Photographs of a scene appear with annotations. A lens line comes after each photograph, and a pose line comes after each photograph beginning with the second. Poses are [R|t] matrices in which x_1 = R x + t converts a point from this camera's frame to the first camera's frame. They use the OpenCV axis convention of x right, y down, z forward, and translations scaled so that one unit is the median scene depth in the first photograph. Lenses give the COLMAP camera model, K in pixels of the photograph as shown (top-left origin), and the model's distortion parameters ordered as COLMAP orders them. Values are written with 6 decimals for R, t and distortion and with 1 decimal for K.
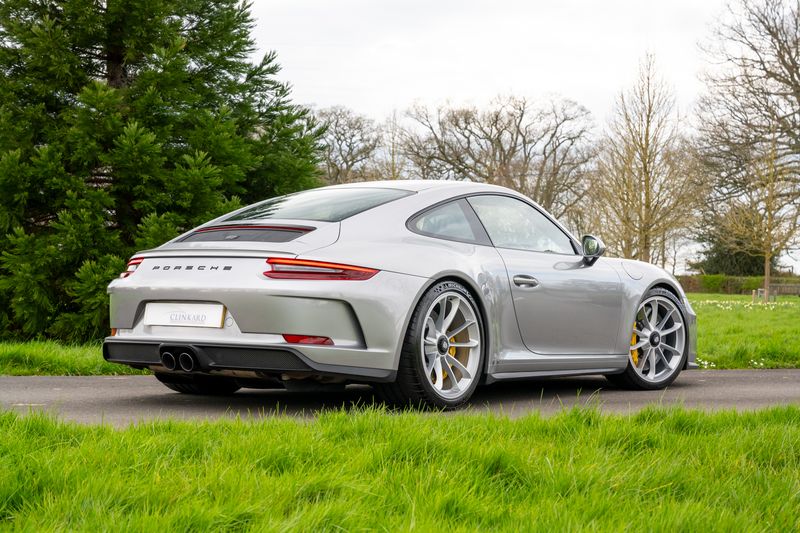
lens RADIAL K [[1419.6, 0, 400.0], [0, 1419.6, 266.5], [0, 0, 1]] dist [0.038337, 0.045799]
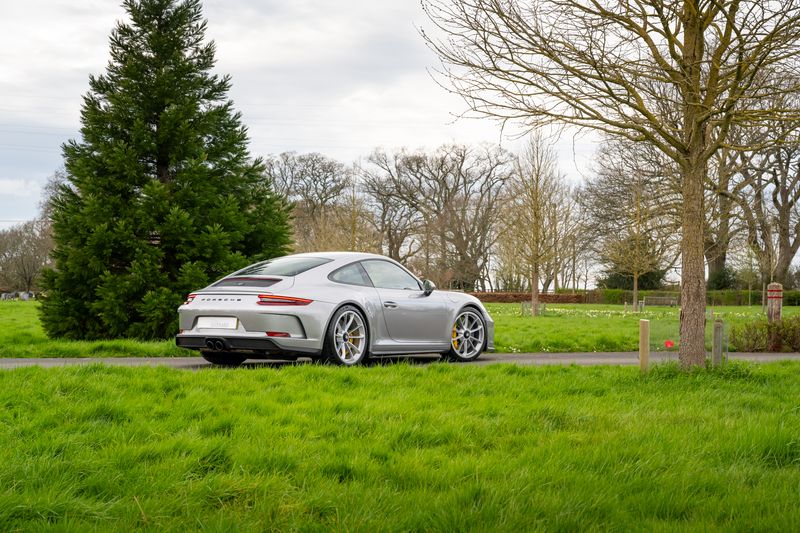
lens RADIAL K [[1419.6, 0, 400.0], [0, 1419.6, 266.5], [0, 0, 1]] dist [0.038337, 0.045799]
pose [[0.999956, -0.005386, 0.007677, 0.058265], [0.005430, 0.999969, -0.005776, -0.020703], [-0.007645, 0.005817, 0.999954, -0.640766]]
